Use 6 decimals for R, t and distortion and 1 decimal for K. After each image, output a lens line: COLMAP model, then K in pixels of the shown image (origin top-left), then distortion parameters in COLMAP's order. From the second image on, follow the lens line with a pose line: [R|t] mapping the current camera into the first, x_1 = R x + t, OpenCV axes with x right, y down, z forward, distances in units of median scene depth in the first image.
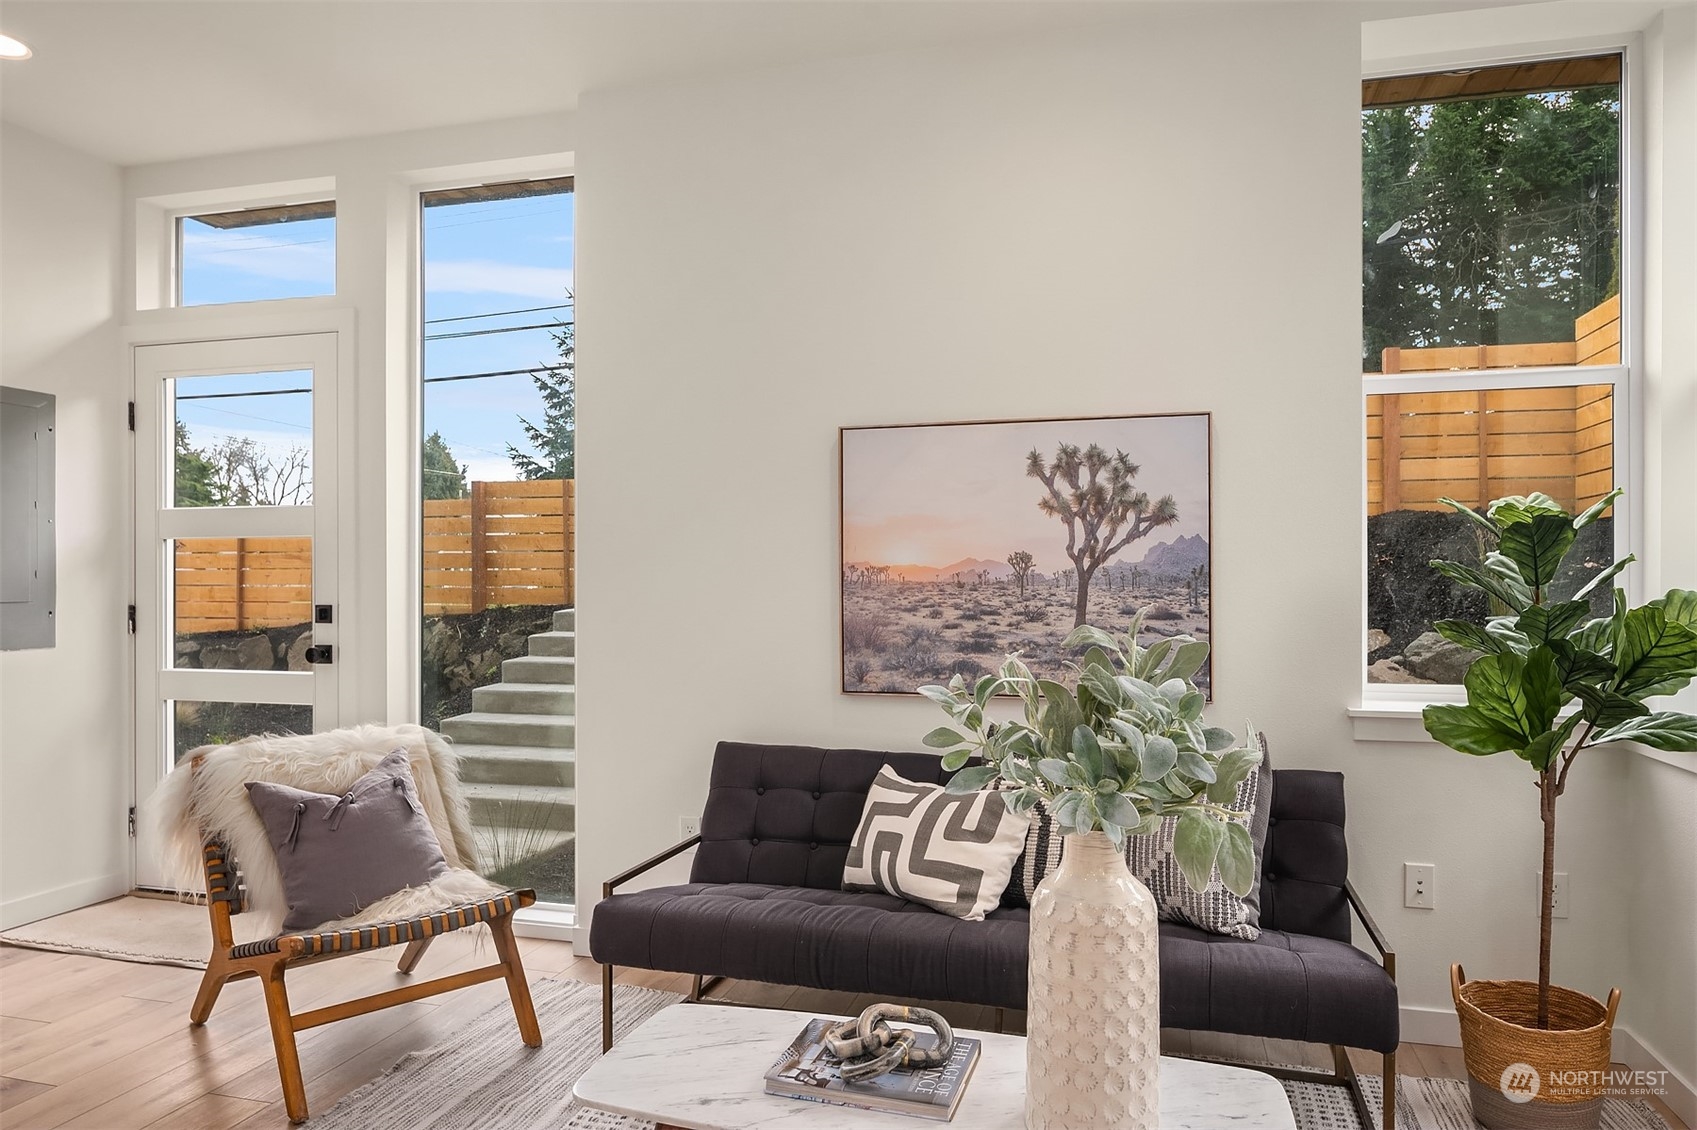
lens RADIAL K [[1098.1, 0, 849.2], [0, 1098.1, 567.5], [0, 0, 1]] dist [-0.002030, -0.002431]
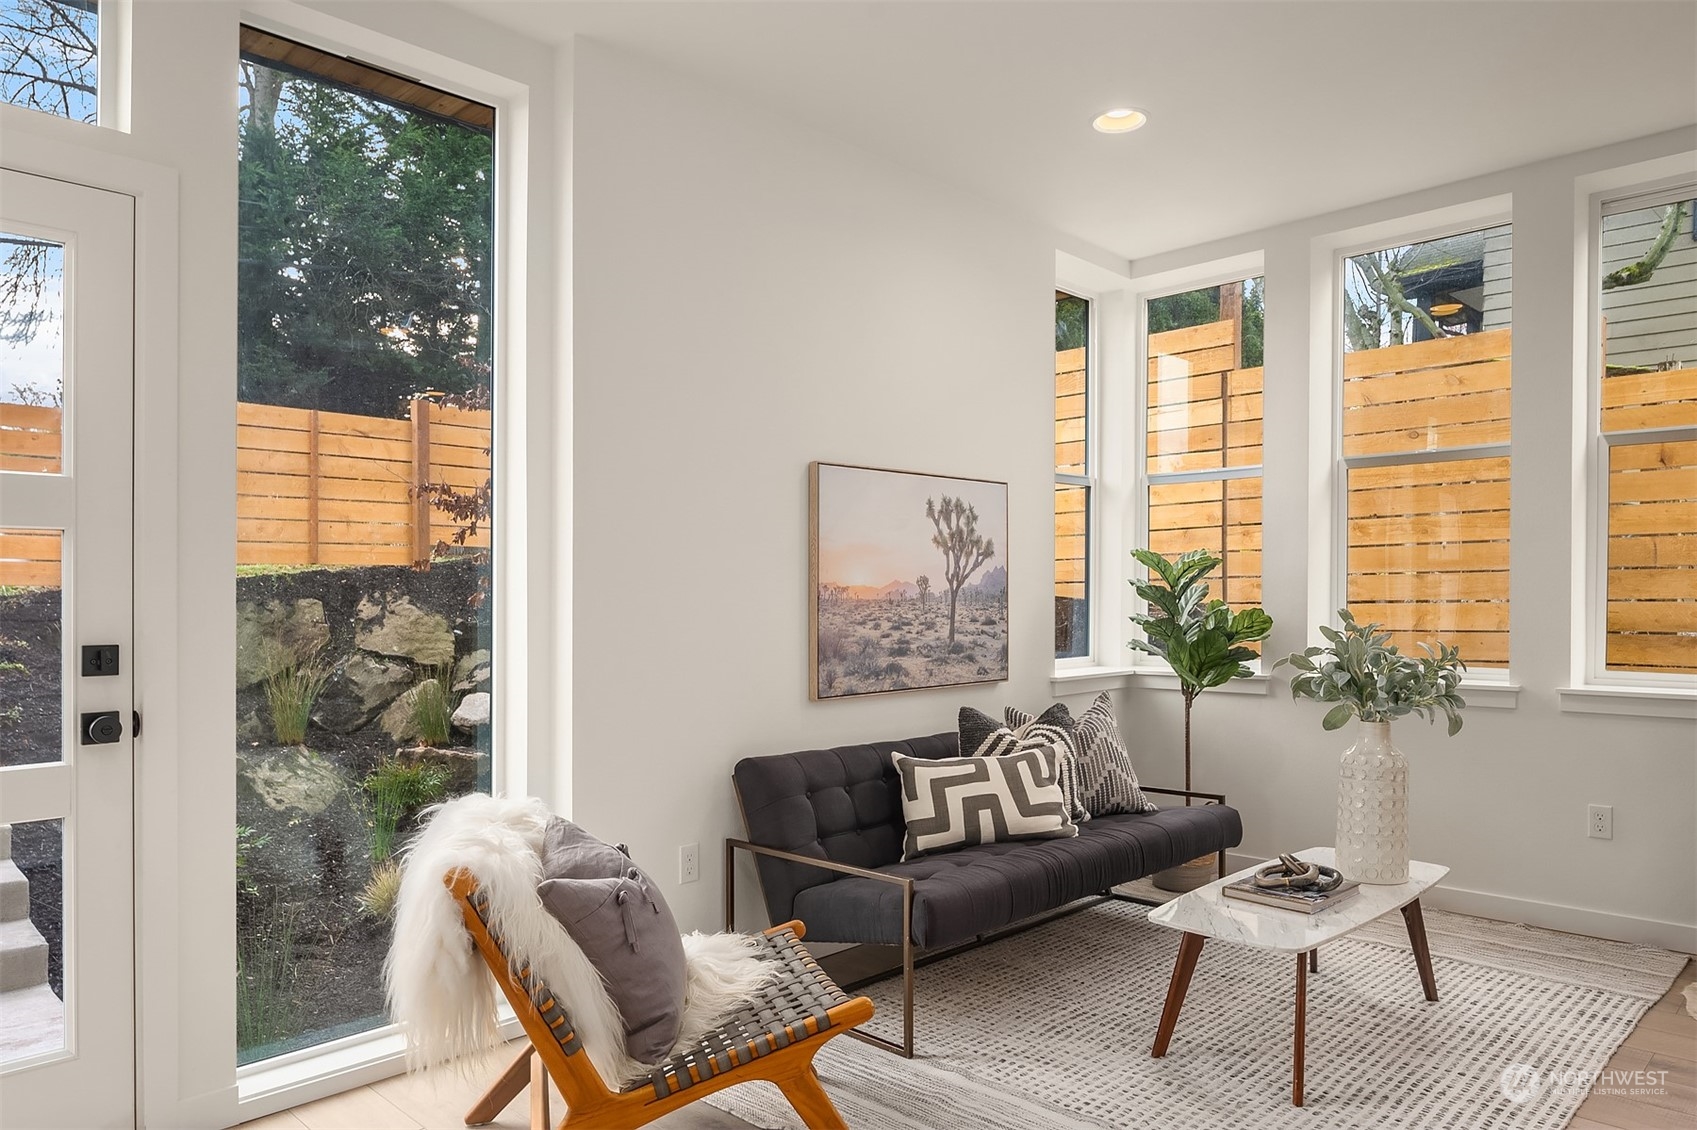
lens RADIAL K [[1098.1, 0, 845.2], [0, 1098.1, 576.3], [0, 0, 1]] dist [-0.002030, -0.002431]
pose [[0.486877, 0.014225, 0.873355, -1.019949], [-0.003174, 0.999890, -0.014516, 0.005466], [-0.873465, 0.004296, 0.486868, 0.456501]]
